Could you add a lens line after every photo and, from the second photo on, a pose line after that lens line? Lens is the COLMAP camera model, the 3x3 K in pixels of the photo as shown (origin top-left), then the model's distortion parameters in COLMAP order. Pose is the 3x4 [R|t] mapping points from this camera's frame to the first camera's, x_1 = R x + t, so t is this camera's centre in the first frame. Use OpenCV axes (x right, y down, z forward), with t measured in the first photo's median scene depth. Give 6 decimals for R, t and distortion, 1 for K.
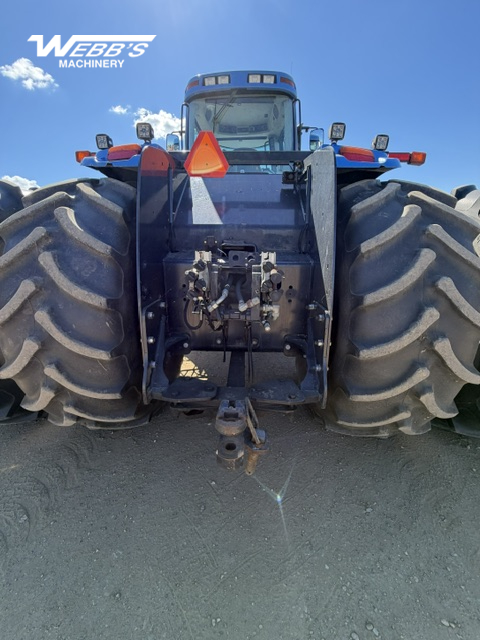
lens RADIAL K [[256.1, 0, 239.4], [0, 256.1, 318.0], [0, 0, 1]] dist [-0.001821, -0.000425]
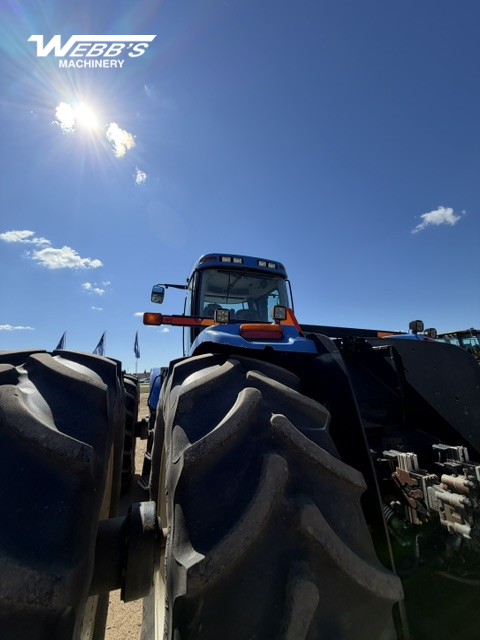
lens RADIAL K [[252.8, 0, 238.9], [0, 252.8, 319.5], [0, 0, 1]] dist [-0.000314, 0.000140]
pose [[0.929401, 0.068801, 0.362602, -0.475528], [0.105703, 0.891694, -0.440124, -0.166201], [-0.353611, 0.447380, 0.821468, 0.152669]]
